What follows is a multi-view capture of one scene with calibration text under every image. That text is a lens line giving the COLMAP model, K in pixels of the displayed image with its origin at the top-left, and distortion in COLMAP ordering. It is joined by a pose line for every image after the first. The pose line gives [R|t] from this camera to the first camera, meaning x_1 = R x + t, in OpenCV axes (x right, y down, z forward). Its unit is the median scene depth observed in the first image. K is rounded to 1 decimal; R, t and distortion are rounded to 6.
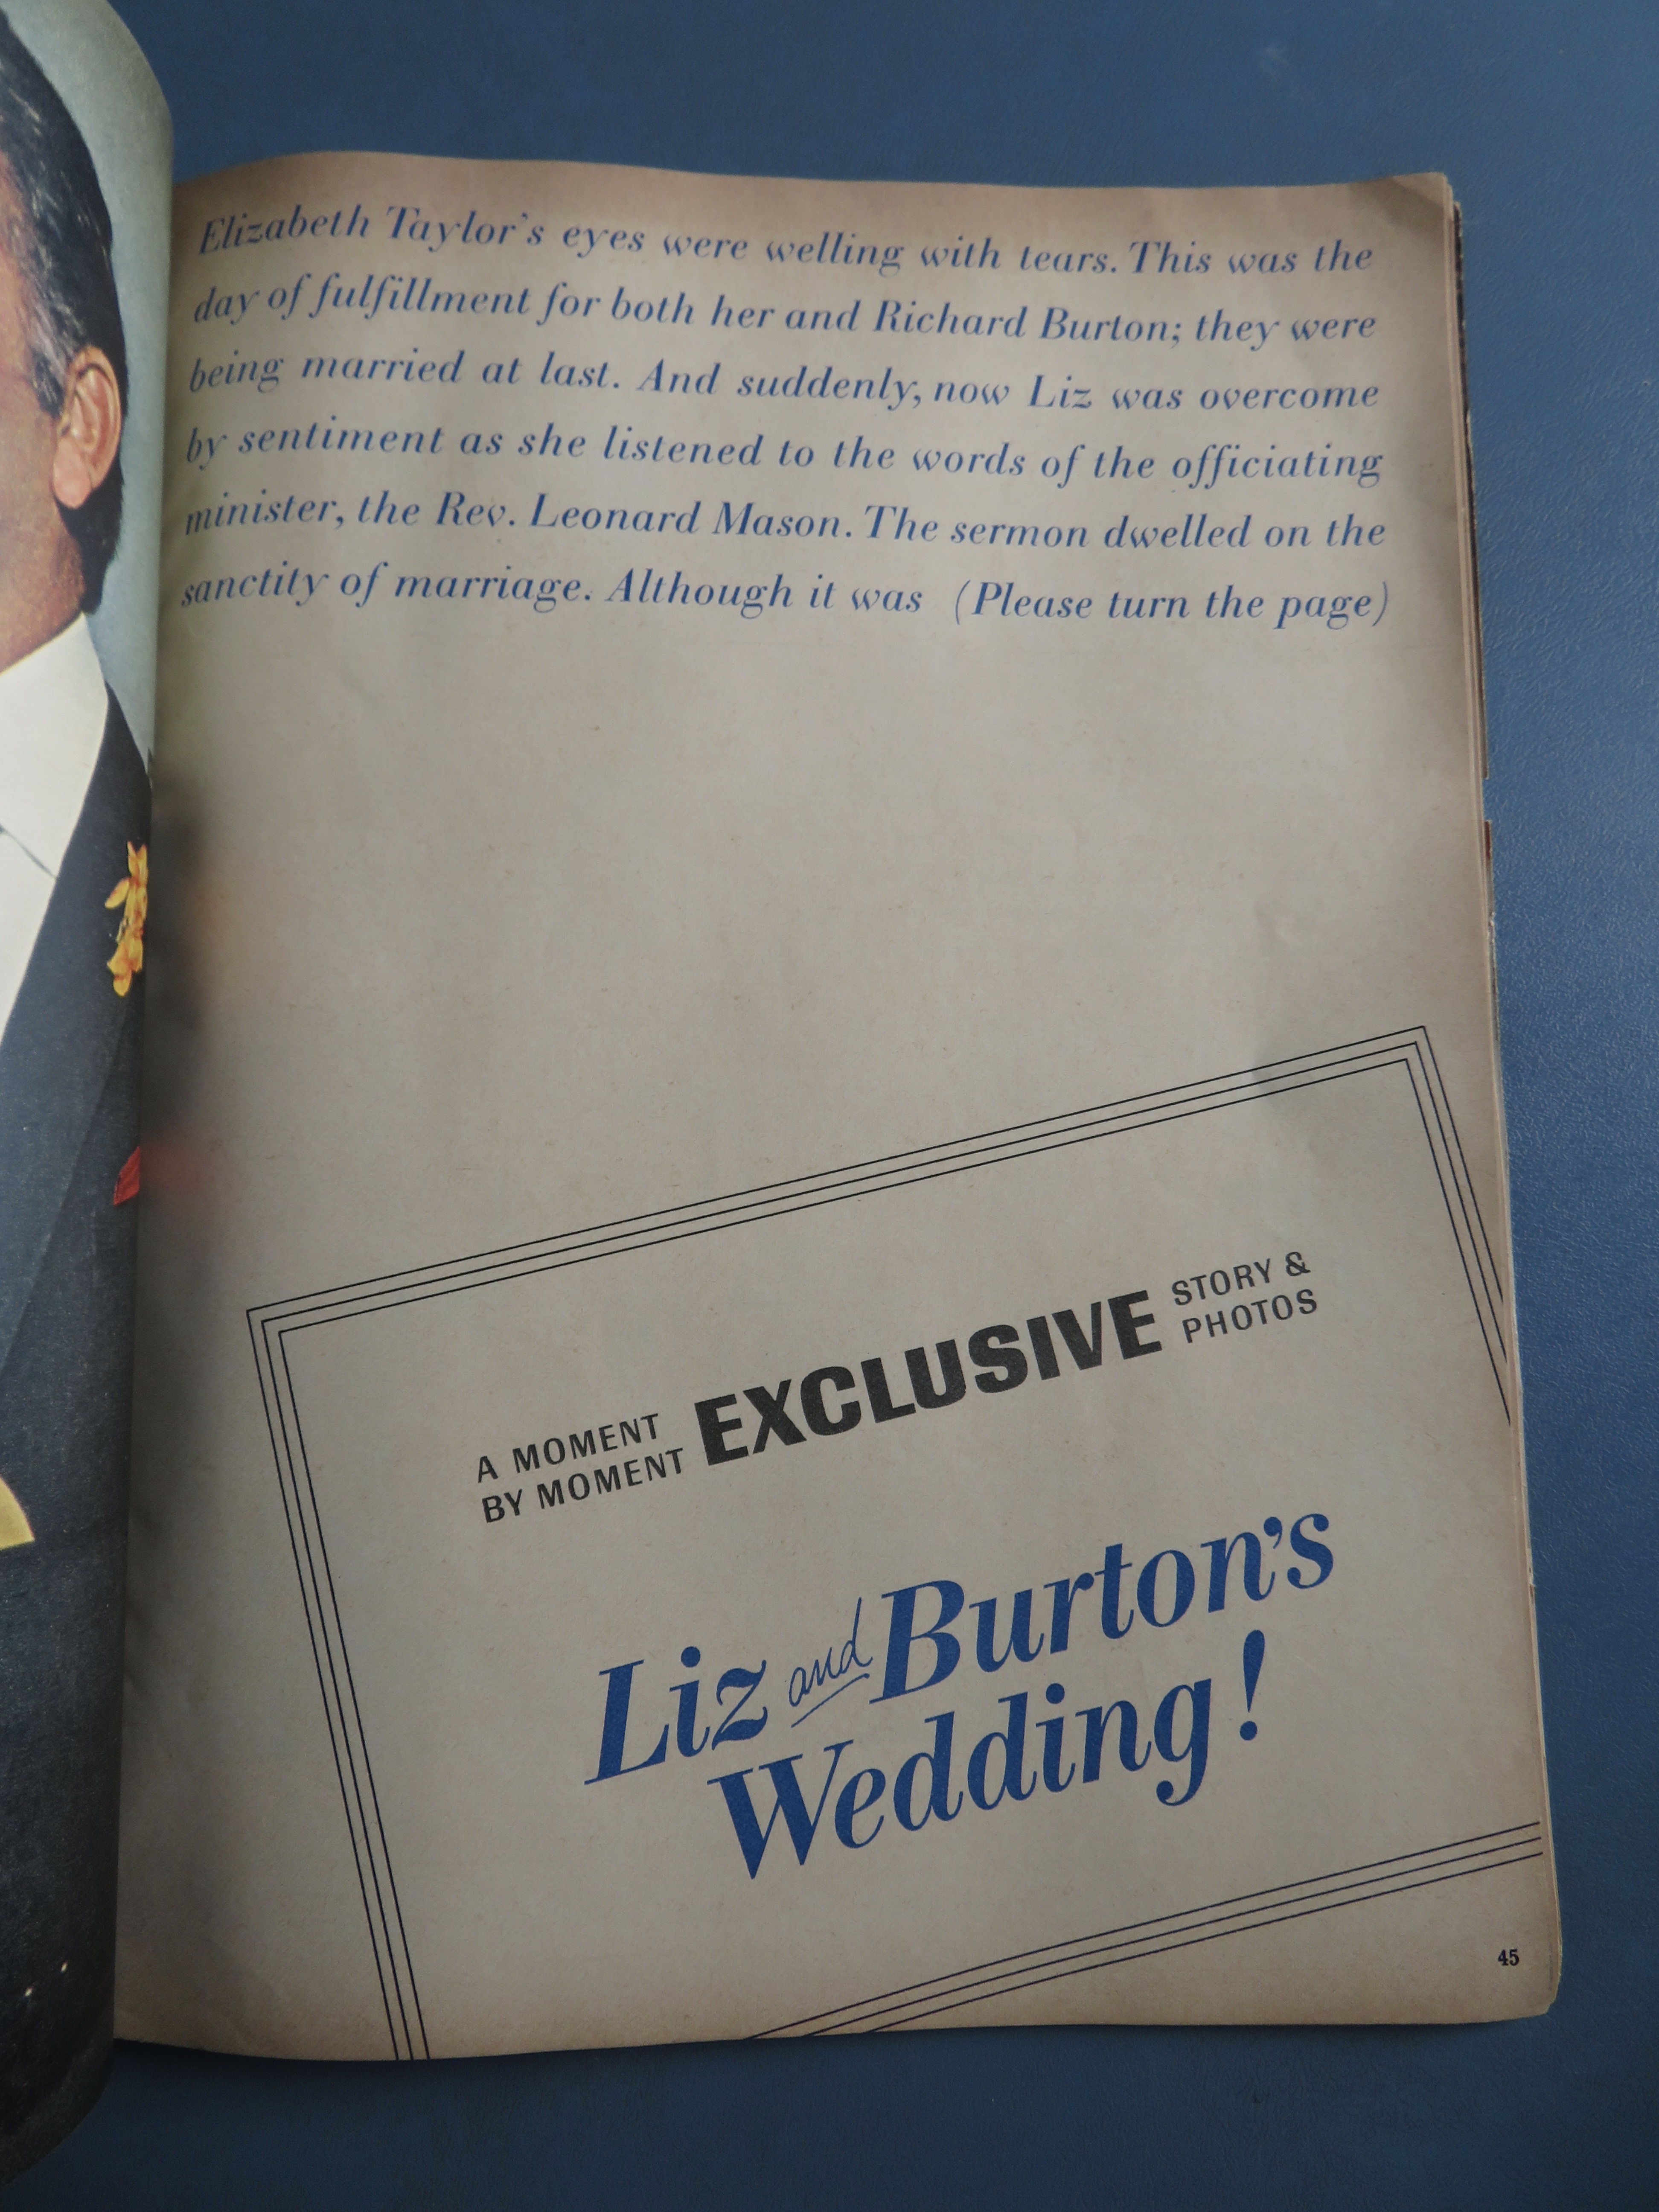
lens RADIAL K [[1596.9, 0, 829.5], [0, 1596.9, 1106.0], [0, 0, 1]] dist [-0.018652, -0.009284]
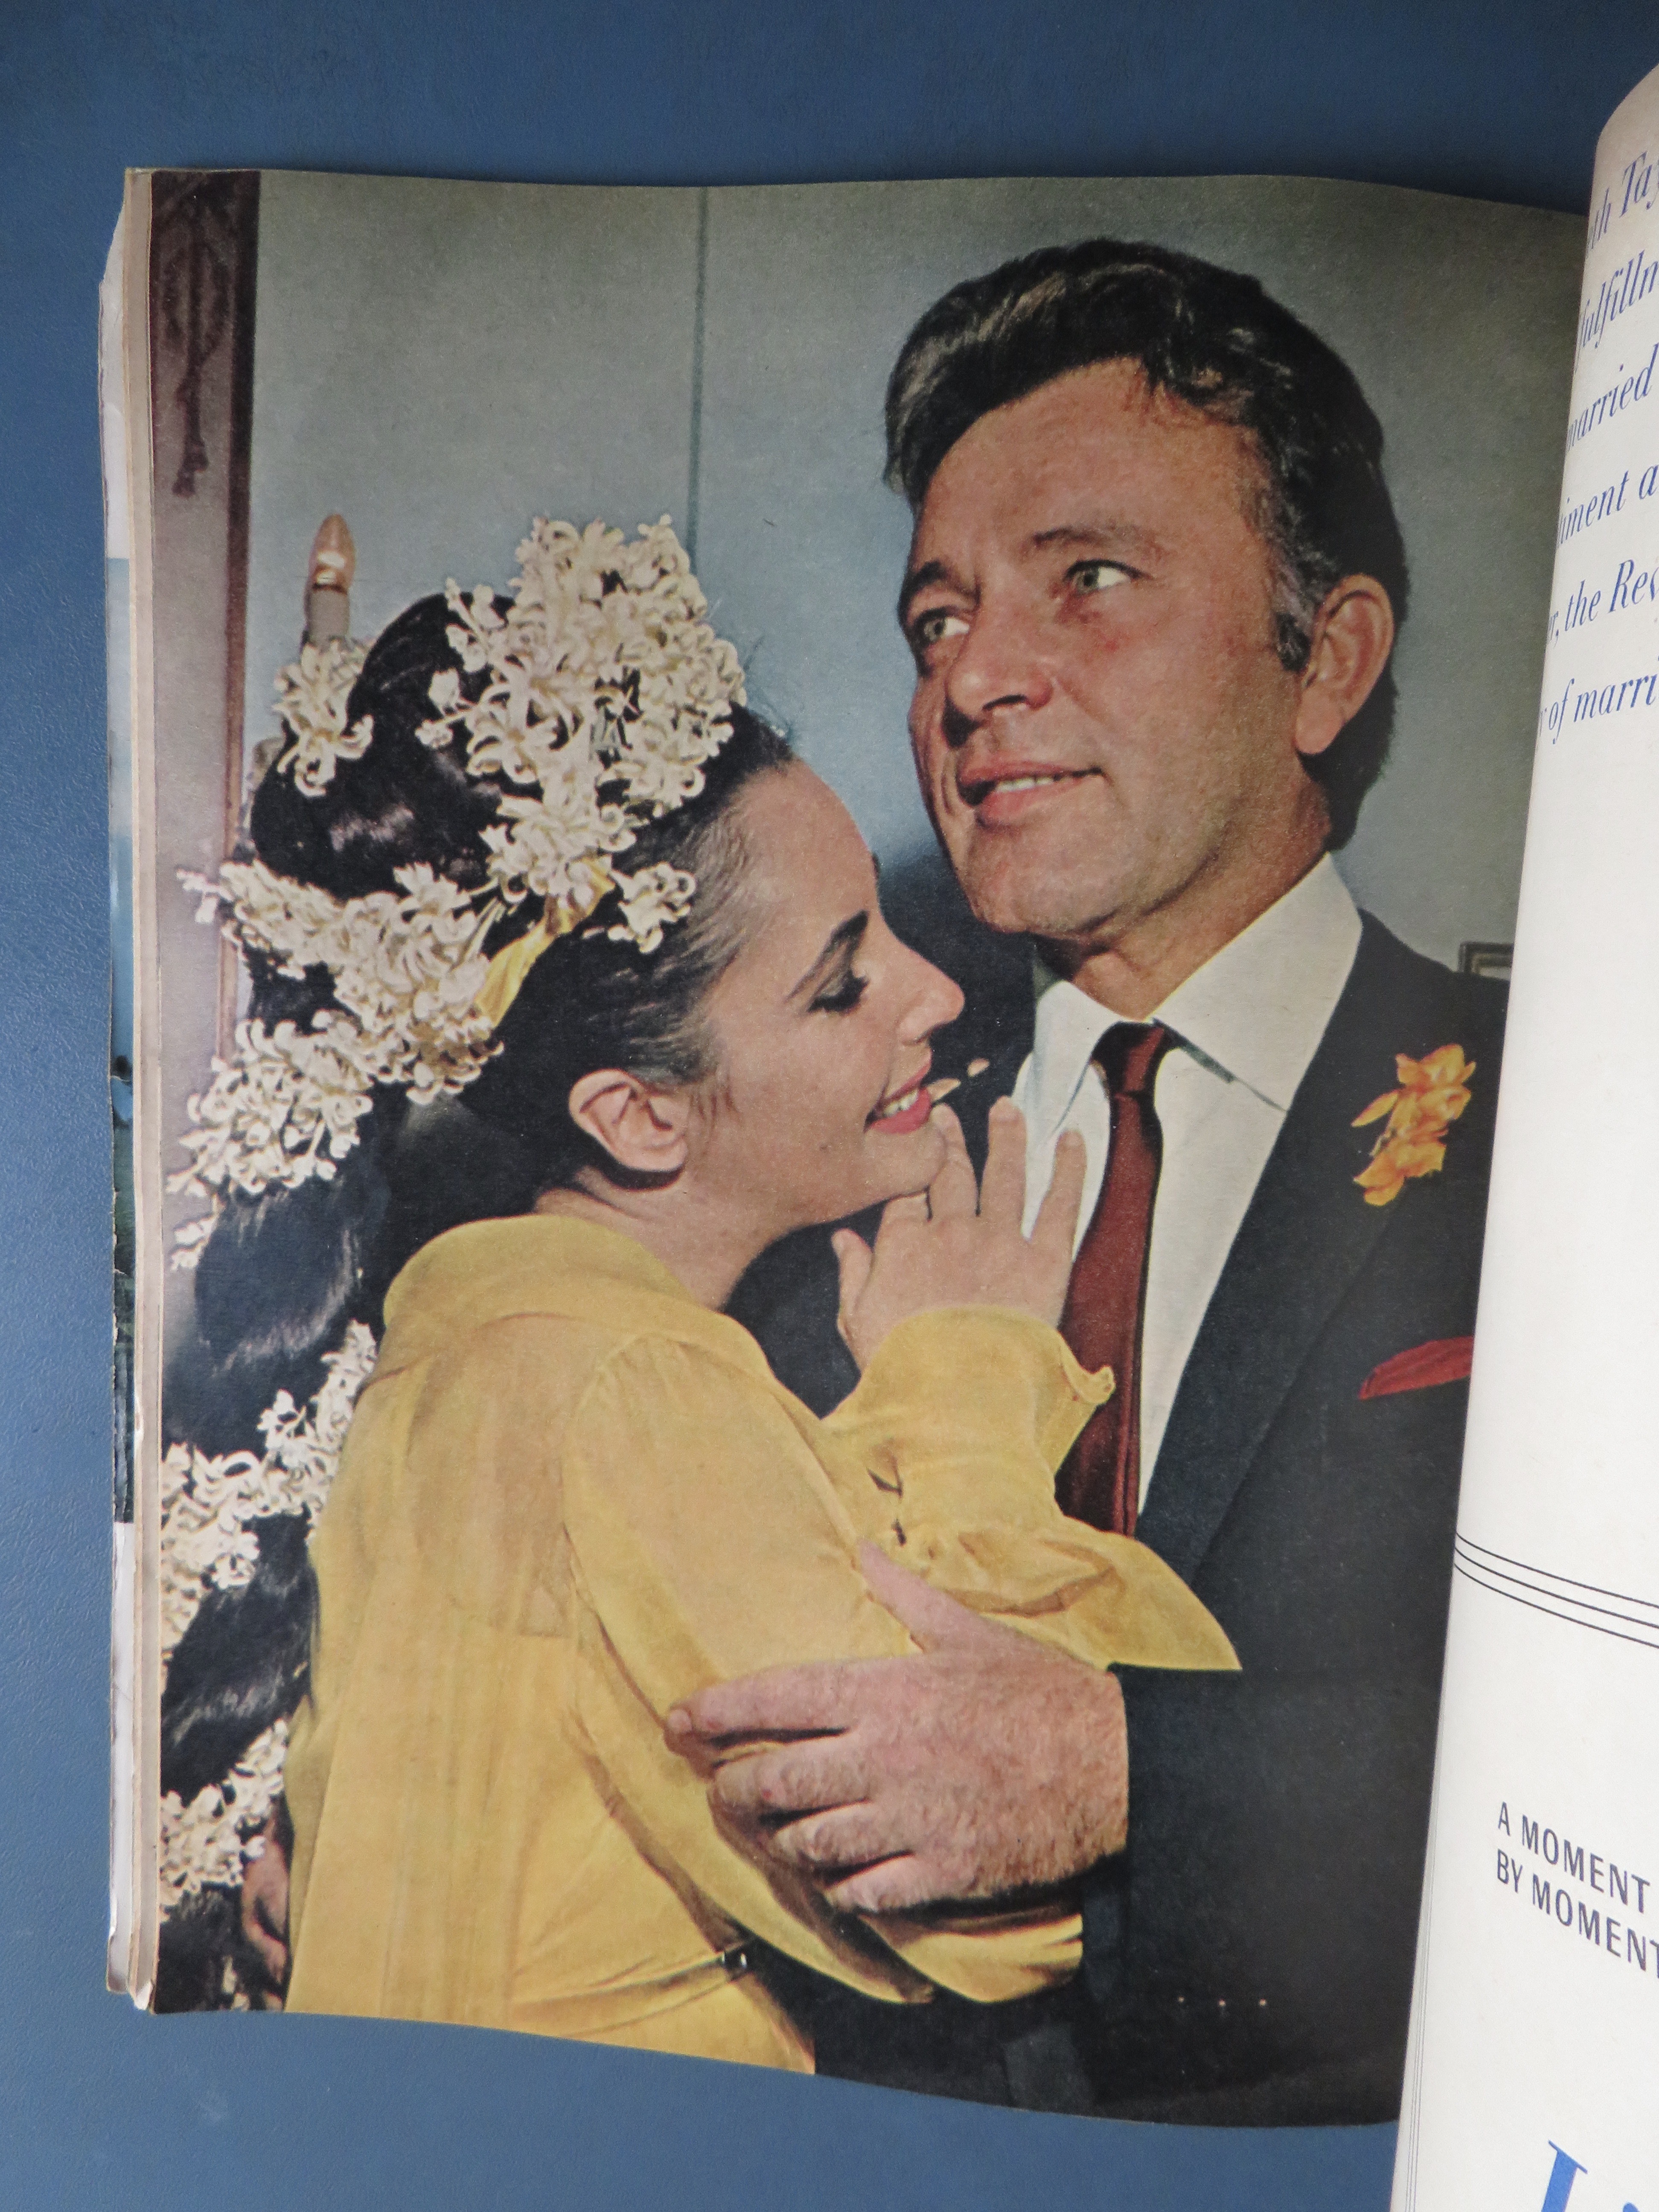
lens RADIAL K [[1596.9, 0, 829.5], [0, 1596.9, 1106.0], [0, 0, 1]] dist [-0.018652, -0.009284]
pose [[0.255763, 0.134722, -0.957306, 0.482883], [0.039803, 0.987935, 0.149666, -0.320652], [0.965920, -0.076382, 0.247314, 0.413541]]
